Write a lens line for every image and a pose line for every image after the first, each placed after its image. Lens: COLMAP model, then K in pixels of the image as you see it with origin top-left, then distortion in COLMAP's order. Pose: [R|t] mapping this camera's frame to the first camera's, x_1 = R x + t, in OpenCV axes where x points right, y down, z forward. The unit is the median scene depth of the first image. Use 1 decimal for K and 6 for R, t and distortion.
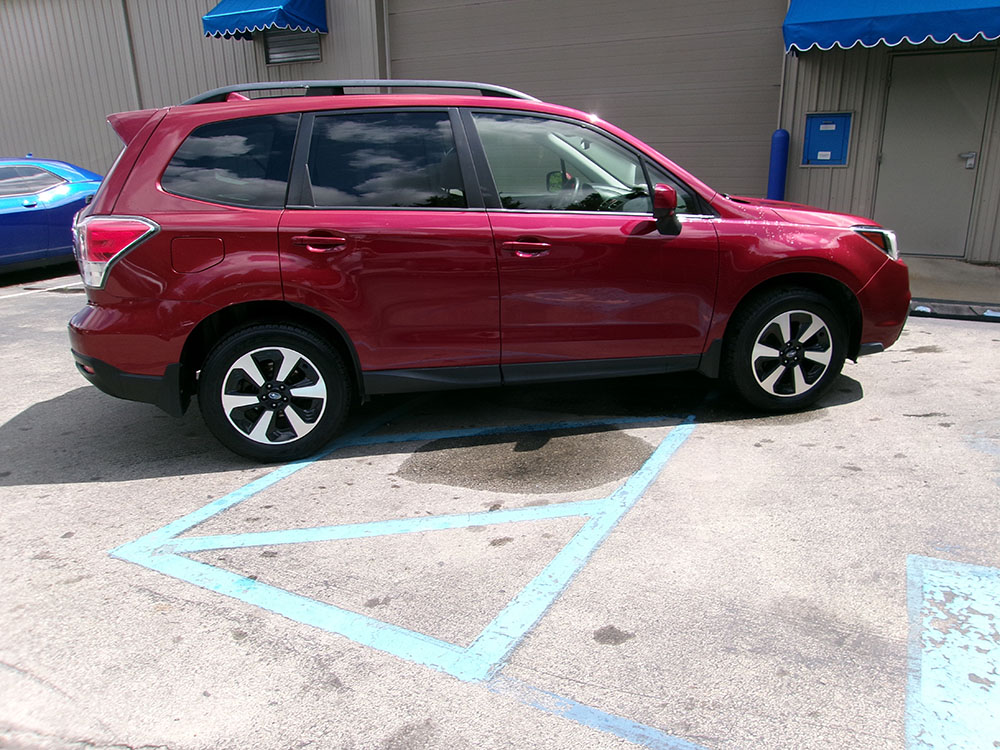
lens RADIAL K [[780.3, 0, 505.5], [0, 780.3, 377.4], [0, 0, 1]] dist [-0.004560, 0.012007]
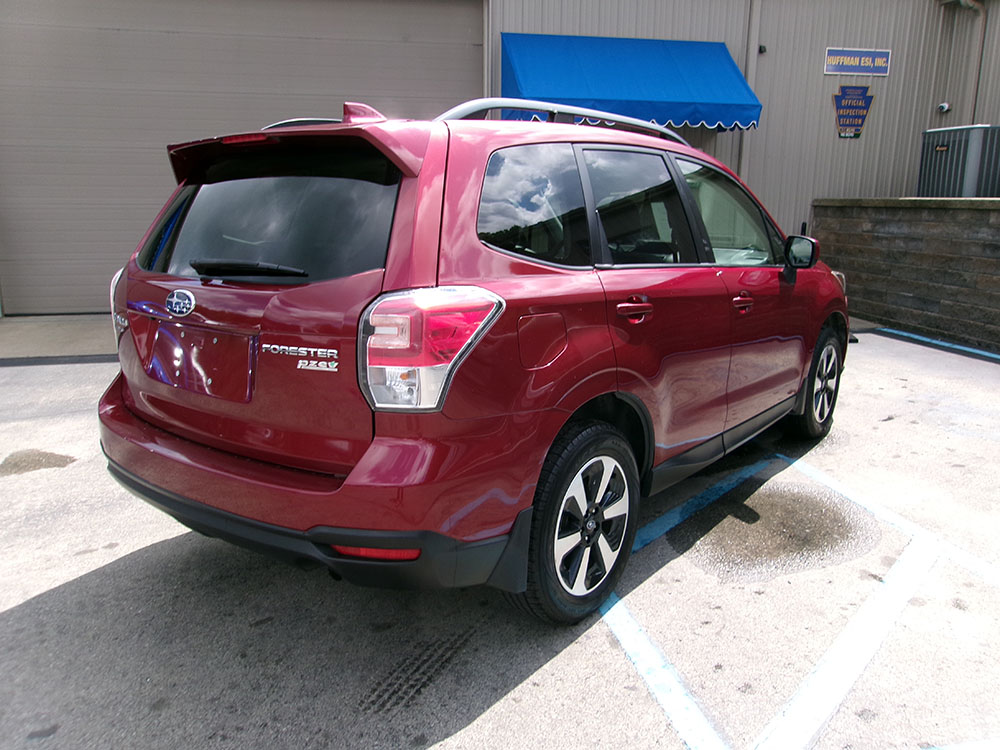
lens RADIAL K [[780.3, 0, 505.5], [0, 780.3, 377.4], [0, 0, 1]] dist [-0.004560, 0.012007]
pose [[0.755197, -0.121069, 0.644220, -0.796460], [0.173359, 0.984691, -0.018169, -0.110513], [-0.632158, 0.125402, 0.764625, 0.472758]]
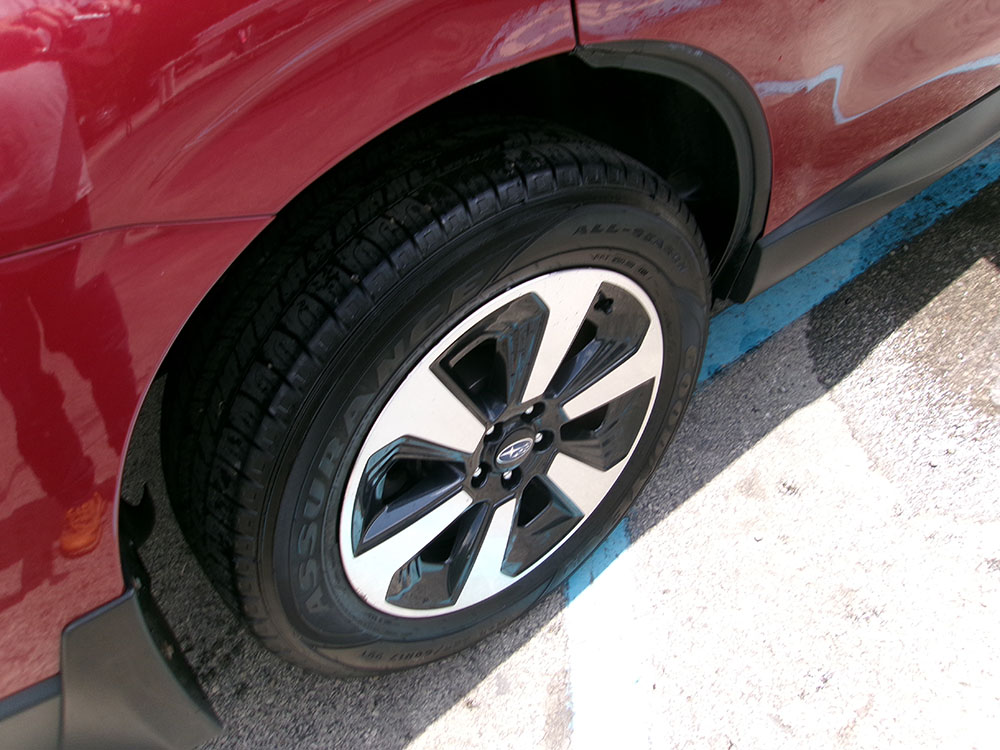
lens RADIAL K [[780.3, 0, 505.5], [0, 780.3, 377.4], [0, 0, 1]] dist [-0.004560, 0.012007]
pose [[0.882313, -0.380593, 0.276898, -0.354867], [0.213493, 0.847938, 0.485203, -0.117743], [-0.419457, -0.368985, 0.829401, 0.791641]]
